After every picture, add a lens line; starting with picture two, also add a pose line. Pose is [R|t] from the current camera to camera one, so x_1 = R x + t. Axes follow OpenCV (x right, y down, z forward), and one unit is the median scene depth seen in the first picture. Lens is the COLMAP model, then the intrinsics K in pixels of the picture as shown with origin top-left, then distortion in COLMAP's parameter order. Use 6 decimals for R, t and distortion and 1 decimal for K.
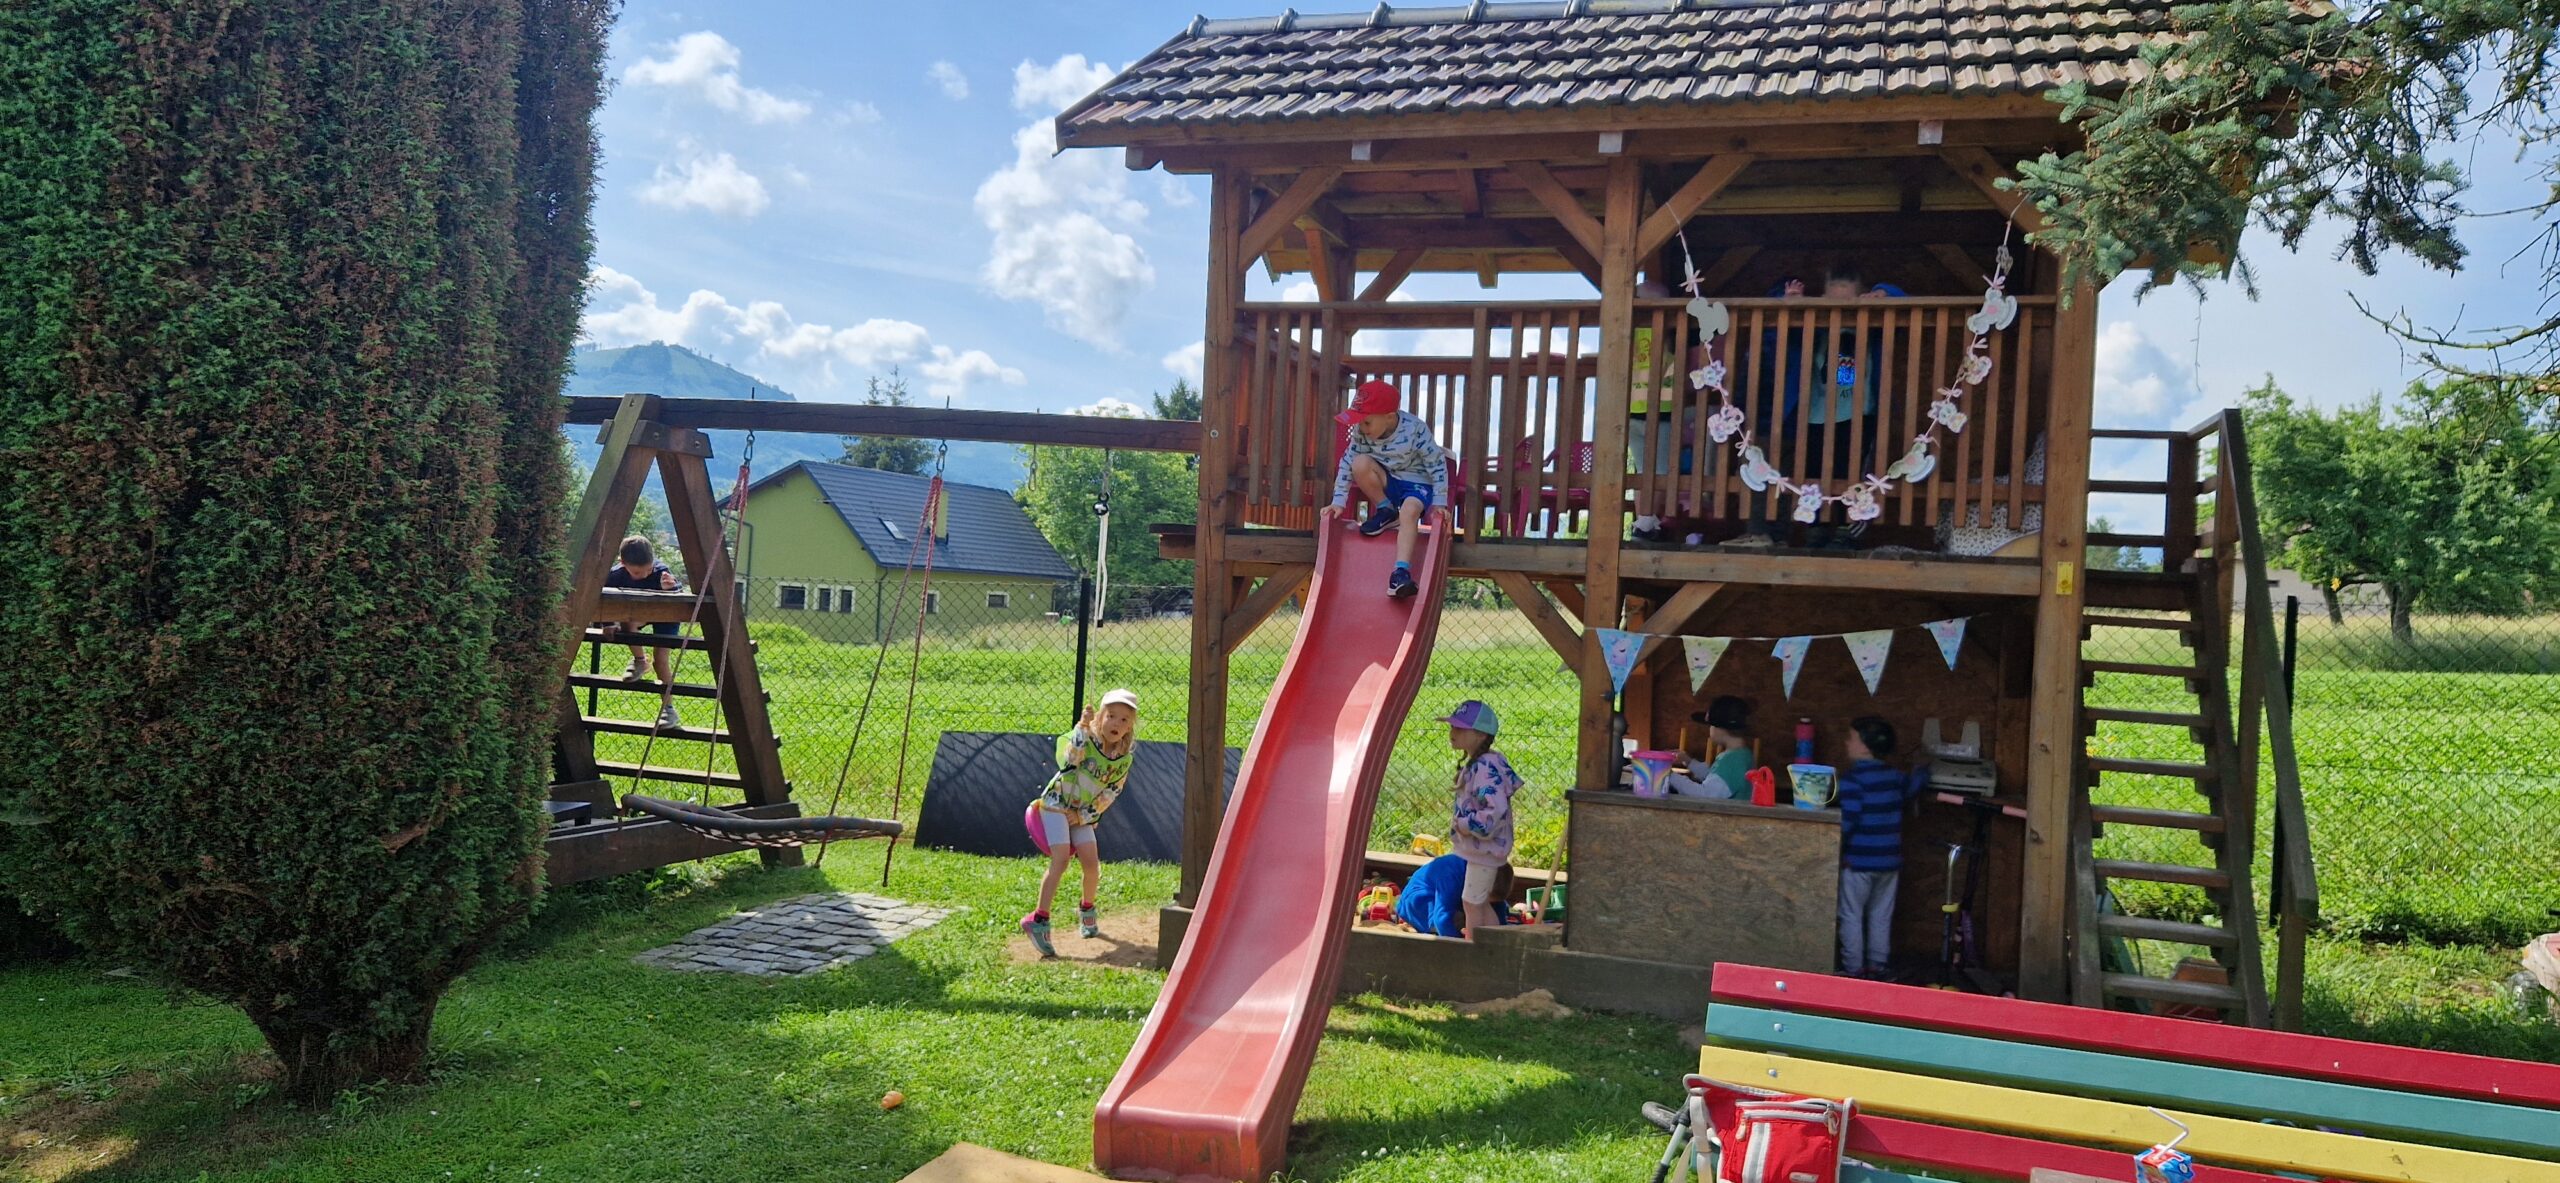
lens RADIAL K [[1723.8, 0, 1285.3], [0, 1723.8, 592.7], [0, 0, 1]] dist [0.078847, -0.069862]
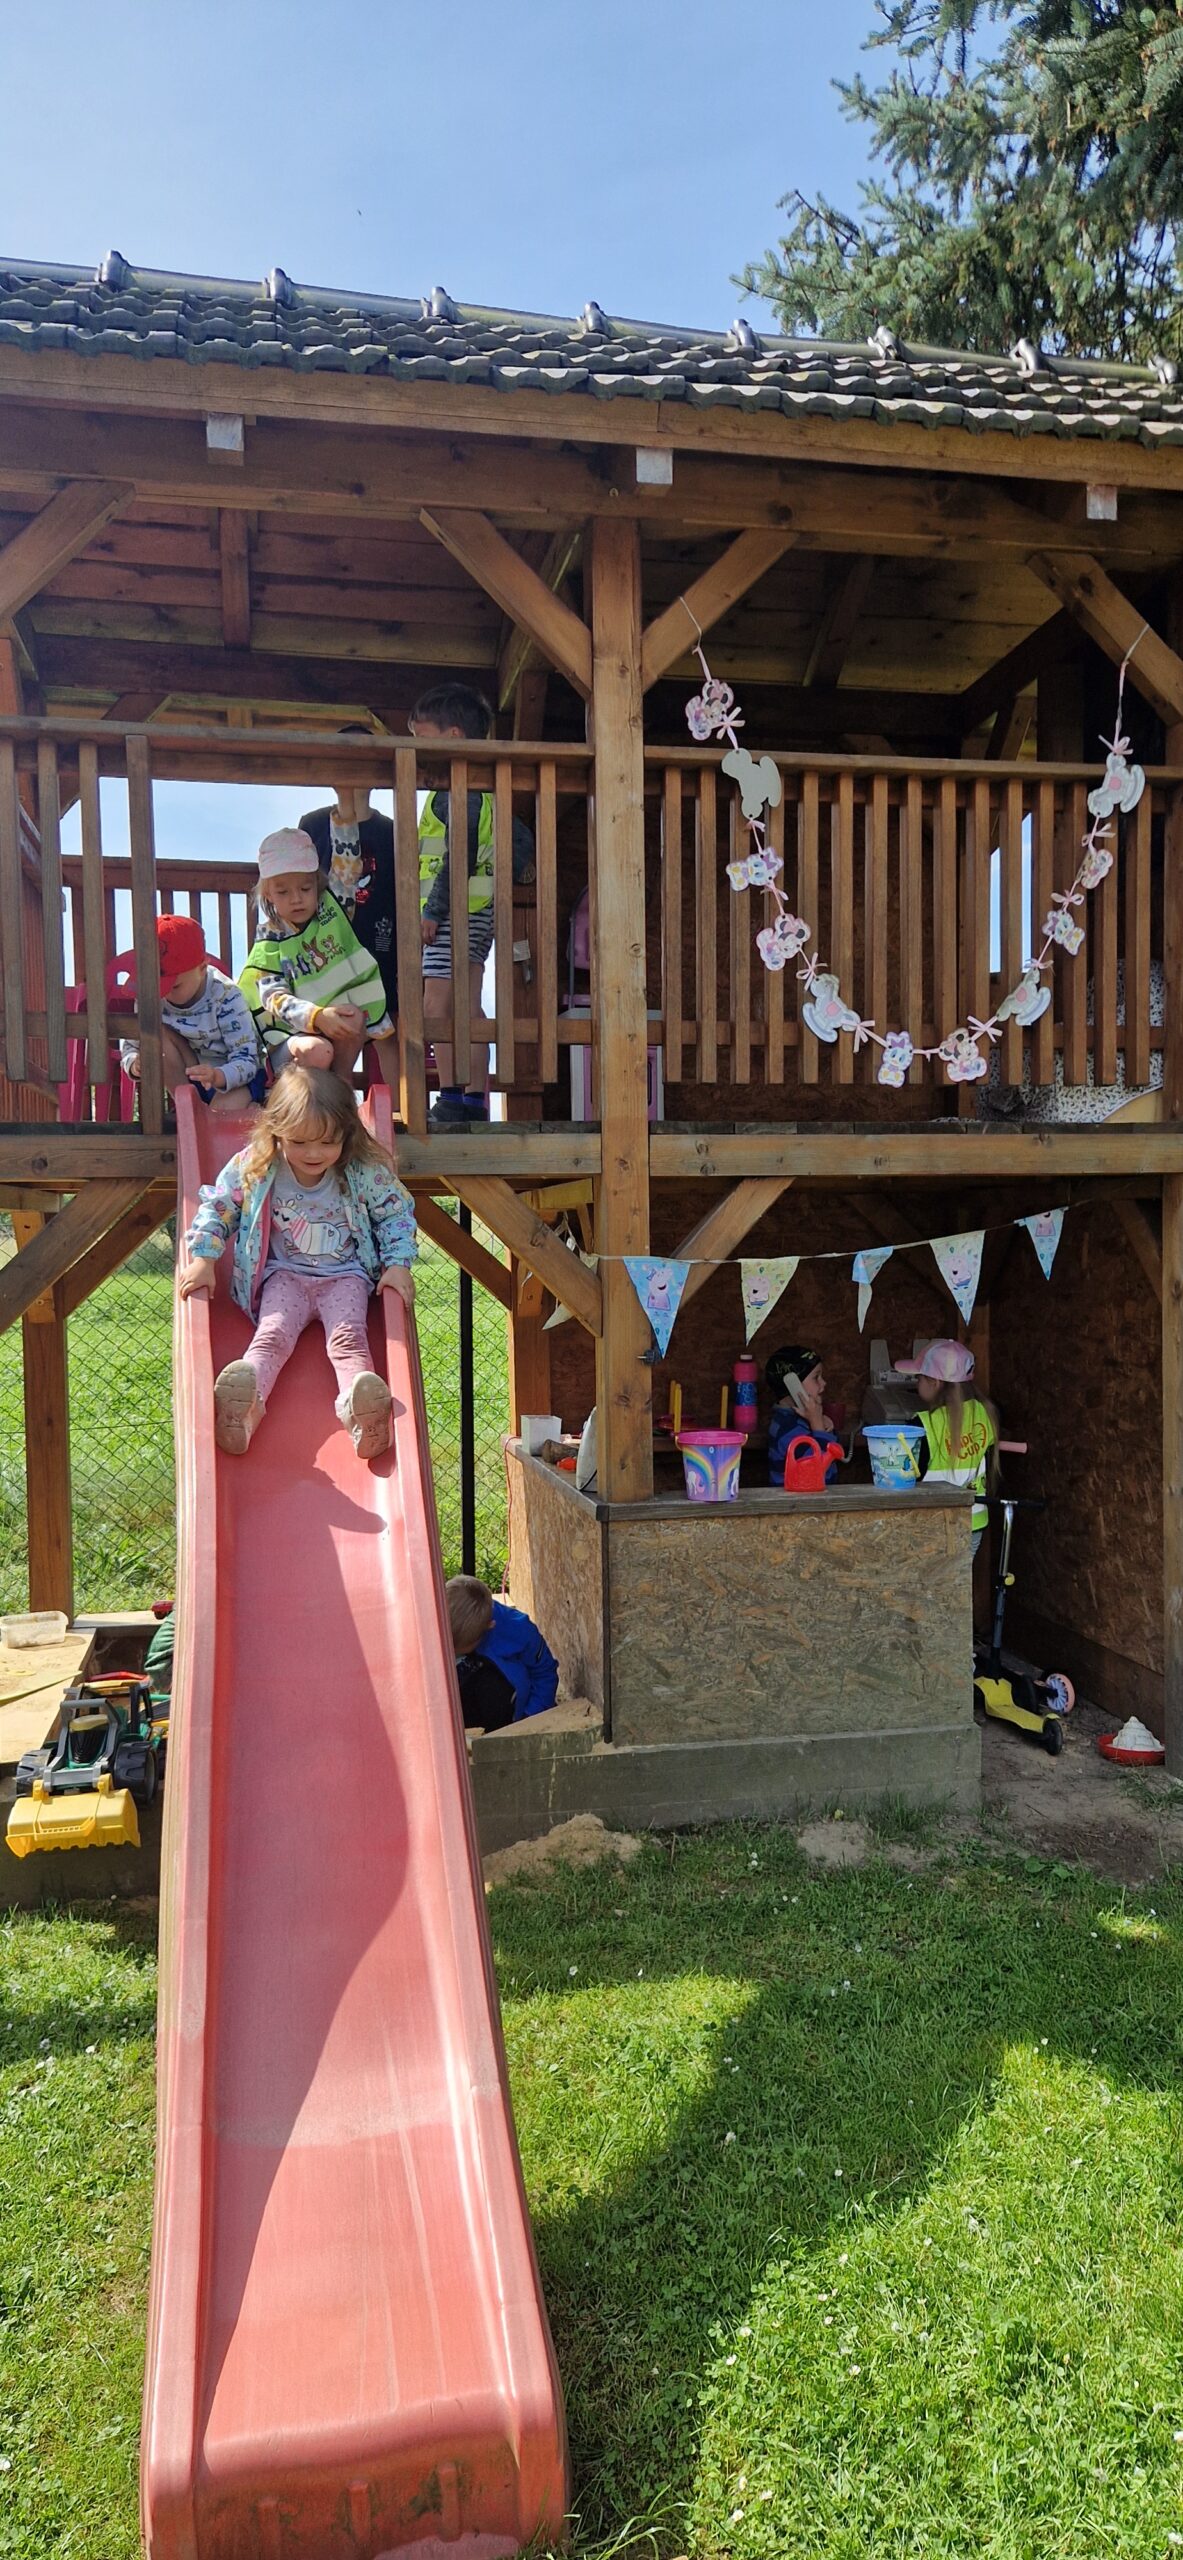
lens RADIAL K [[1723.8, 0, 604.3], [0, 1723.8, 1306.5], [0, 0, 1]] dist [0.078847, -0.069862]
pose [[0.875796, -0.082507, 0.475577, -0.141710], [0.055890, 0.995989, 0.069867, -0.006847], [-0.479434, -0.034609, 0.876895, 0.435418]]
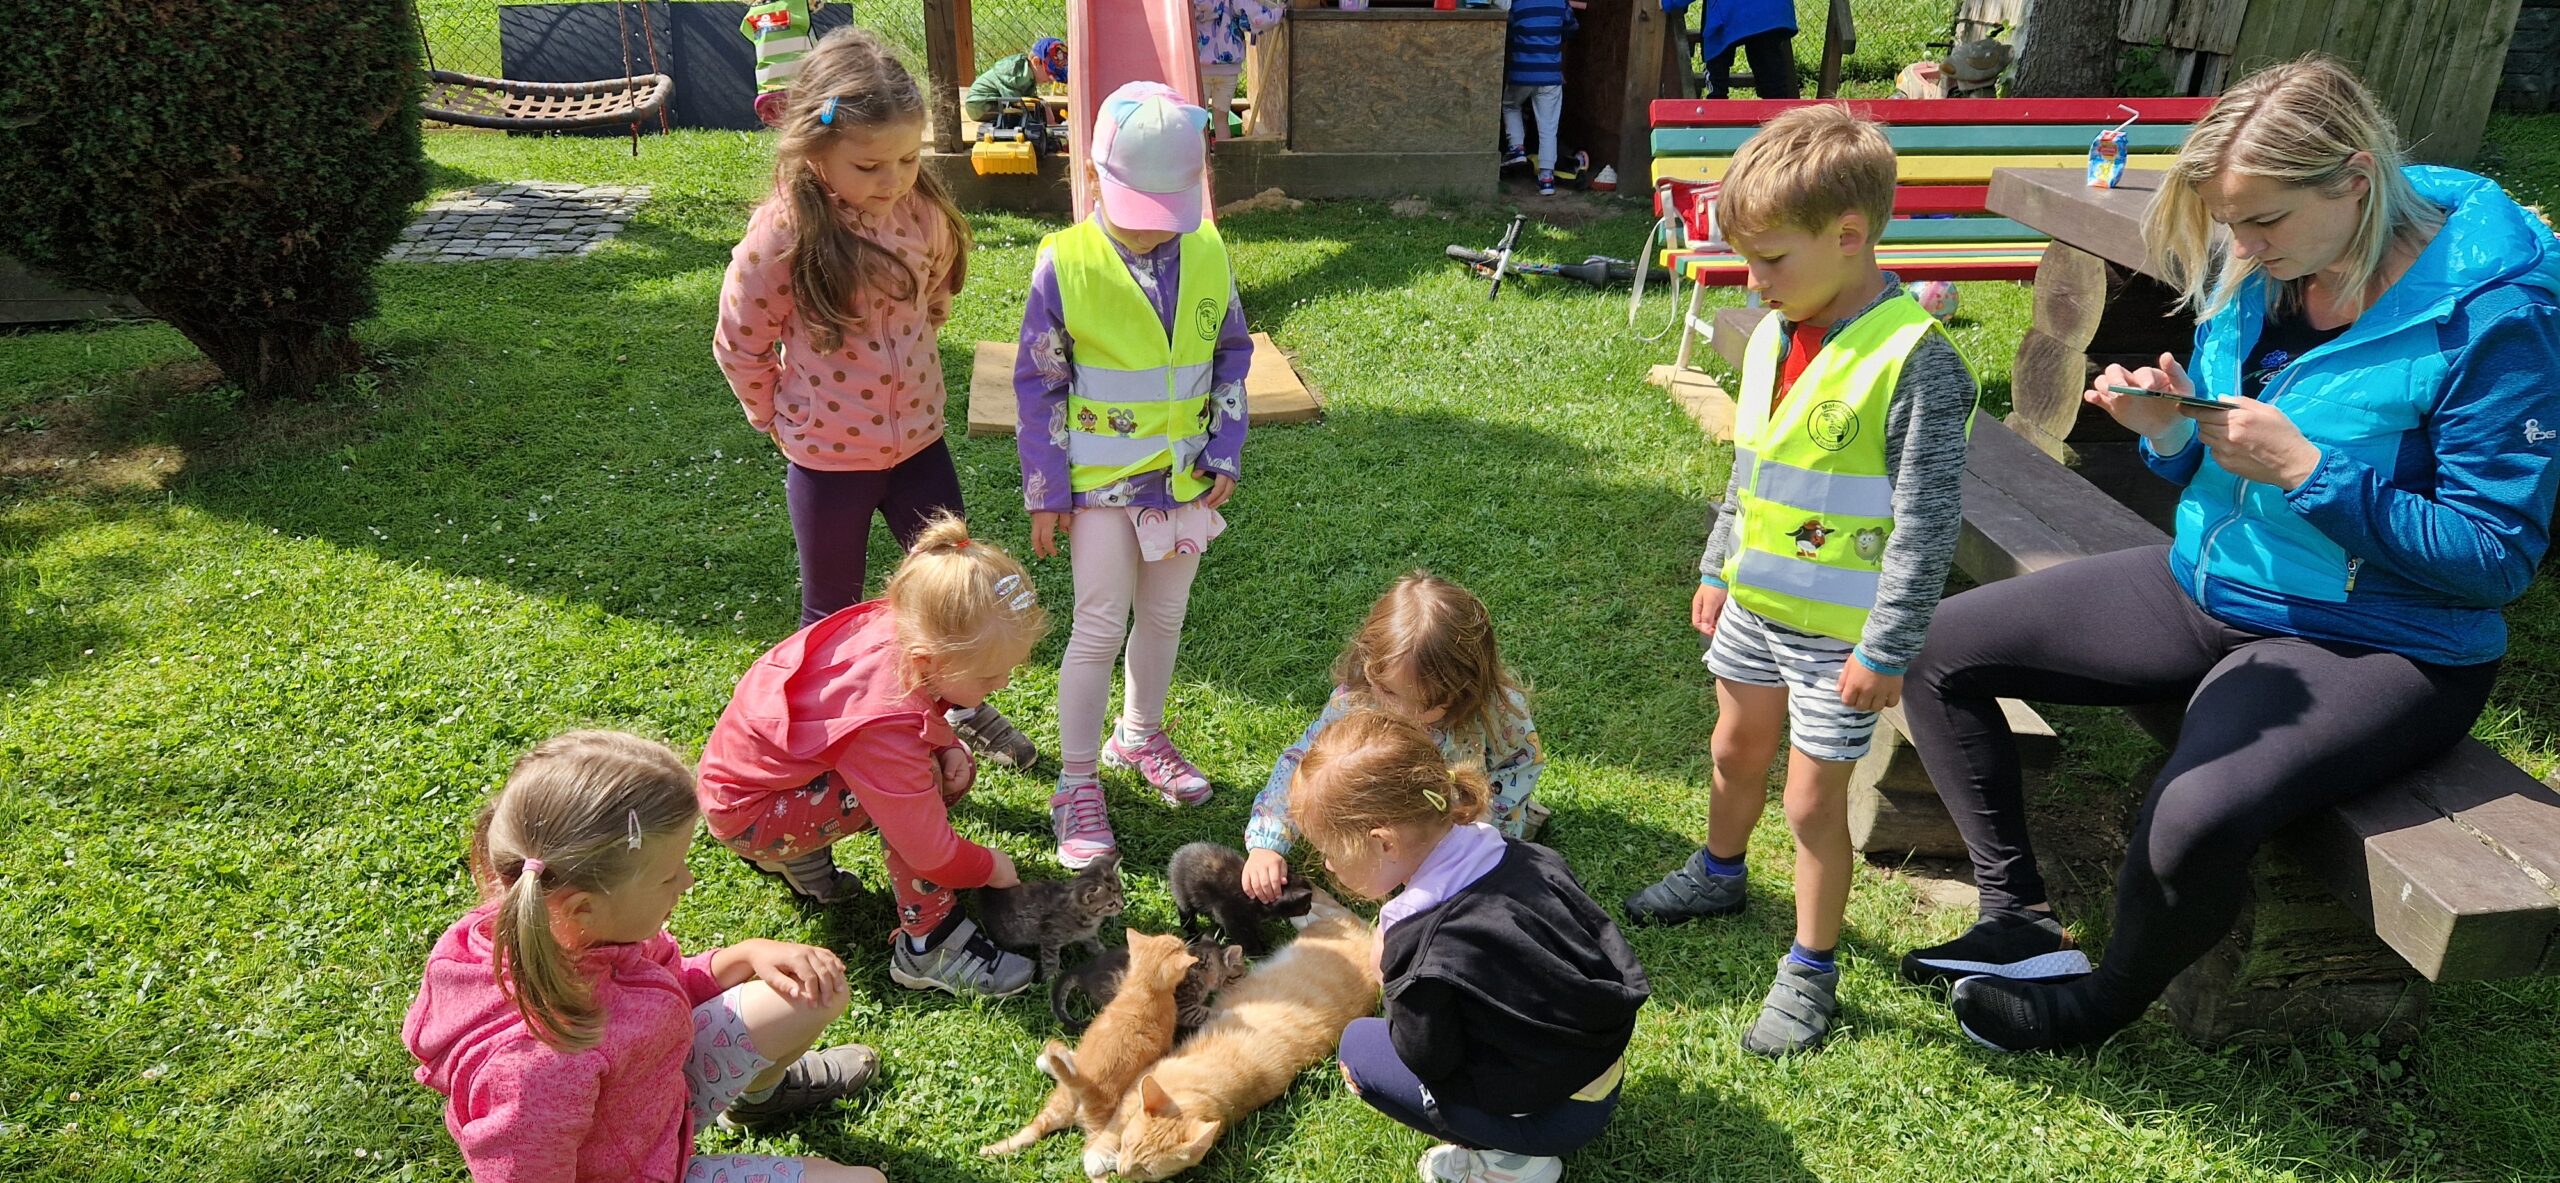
lens RADIAL K [[1723.8, 0, 1285.3], [0, 1723.8, 592.7], [0, 0, 1]] dist [0.078847, -0.069862]
pose [[0.906985, -0.196492, 0.372518, -0.350586], [0.031064, 0.913299, 0.406104, -0.001434], [-0.420017, -0.356758, 0.834452, -0.104002]]
